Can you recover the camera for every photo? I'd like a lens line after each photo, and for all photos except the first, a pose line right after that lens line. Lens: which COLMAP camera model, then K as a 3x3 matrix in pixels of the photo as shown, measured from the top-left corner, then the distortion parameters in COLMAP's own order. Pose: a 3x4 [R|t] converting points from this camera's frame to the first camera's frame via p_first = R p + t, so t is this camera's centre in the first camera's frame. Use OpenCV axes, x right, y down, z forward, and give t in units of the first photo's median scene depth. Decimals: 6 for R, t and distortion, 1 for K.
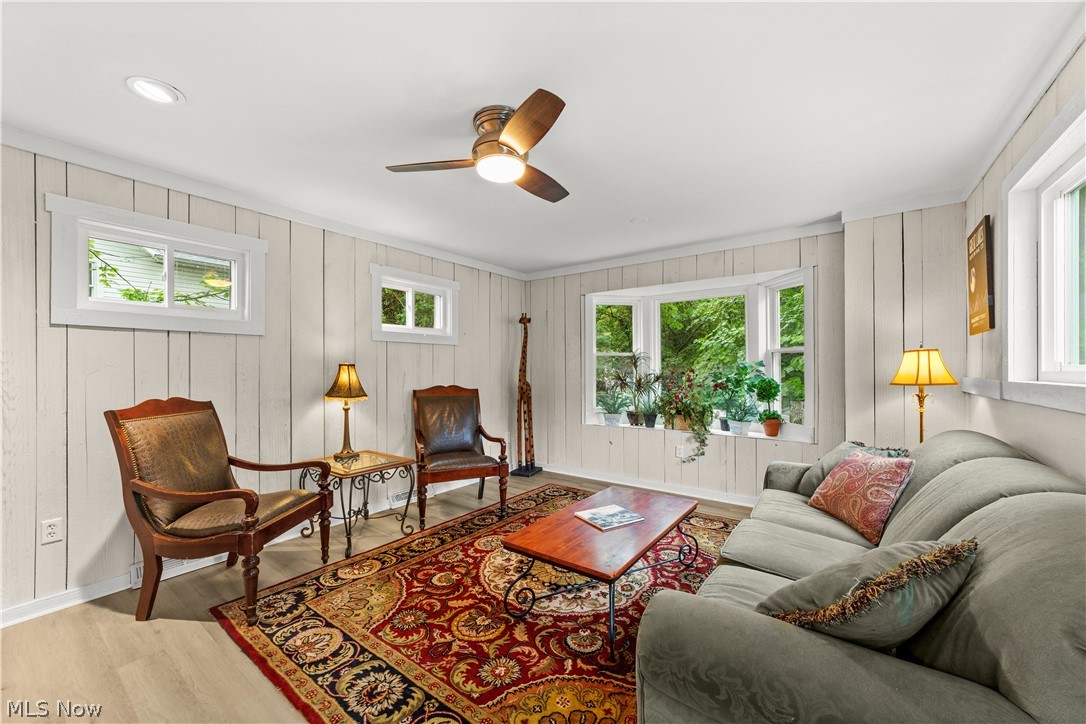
lens RADIAL K [[419.8, 0, 539.1], [0, 419.8, 371.0], [0, 0, 1]] dist [-0.002147, 0.000713]
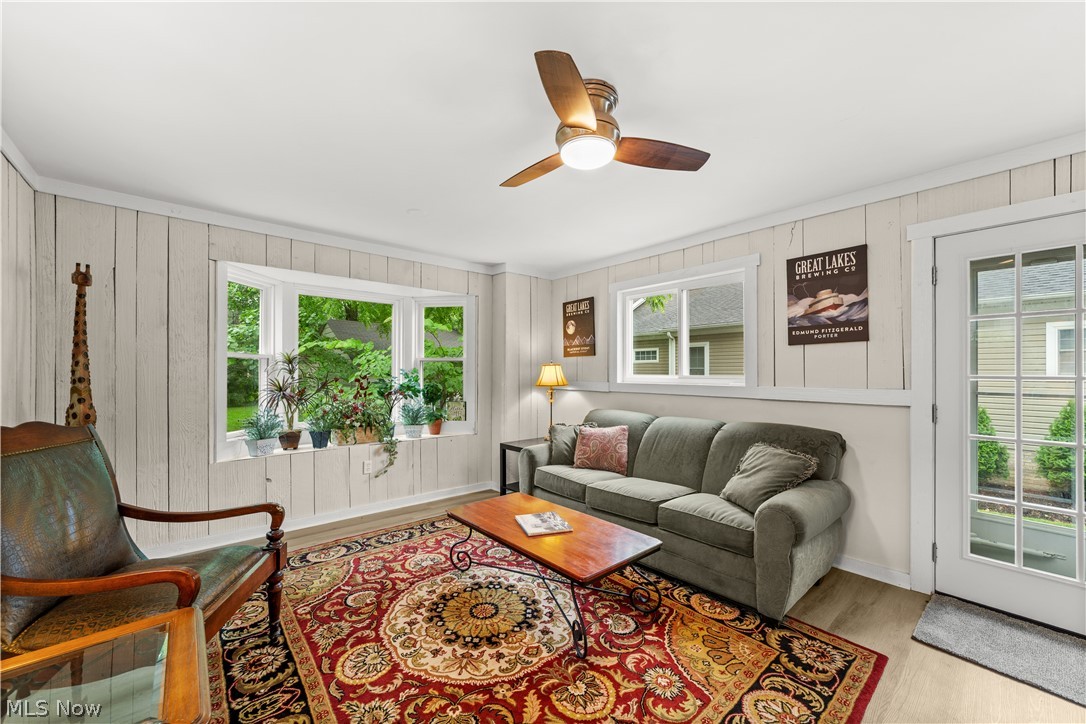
lens RADIAL K [[419.8, 0, 539.1], [0, 419.8, 371.0], [0, 0, 1]] dist [-0.002147, 0.000713]
pose [[0.212683, 0.005384, 0.977106, -0.794866], [-0.001389, 0.999985, -0.005208, -0.019810], [-0.977120, -0.000250, 0.212688, 0.745482]]
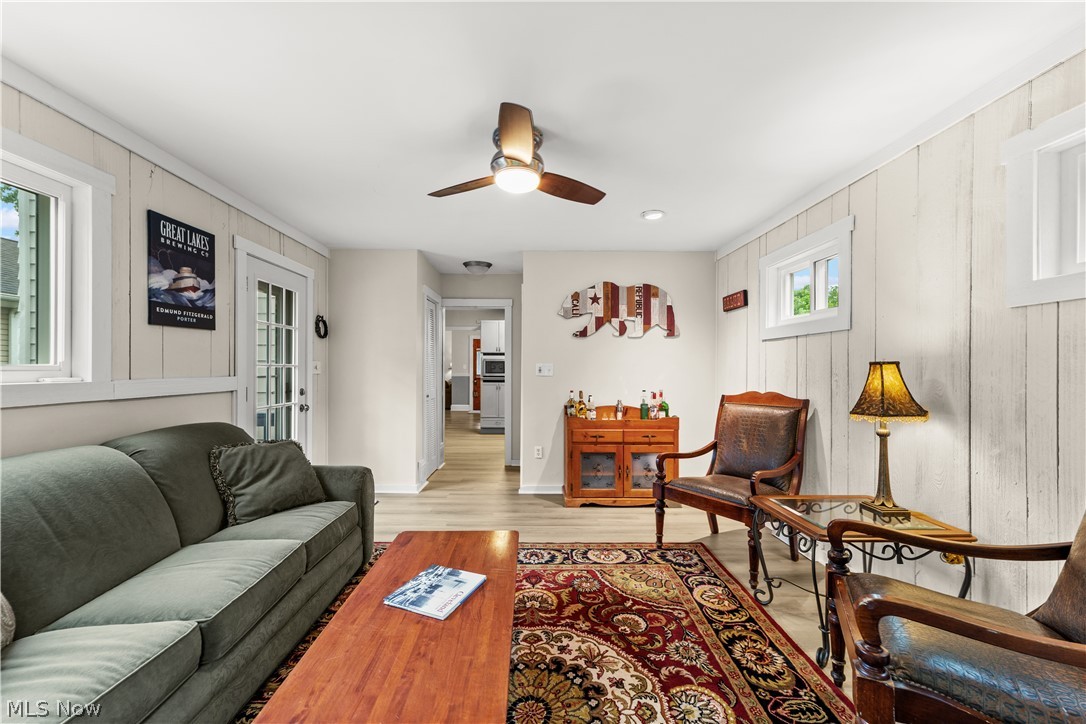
lens RADIAL K [[419.8, 0, 539.1], [0, 419.8, 371.0], [0, 0, 1]] dist [-0.002147, 0.000713]
pose [[-0.789013, 0.004573, -0.614360, 0.423873], [-0.002778, 0.999936, 0.011012, -0.011744], [0.614371, 0.010395, -0.788949, 1.535455]]
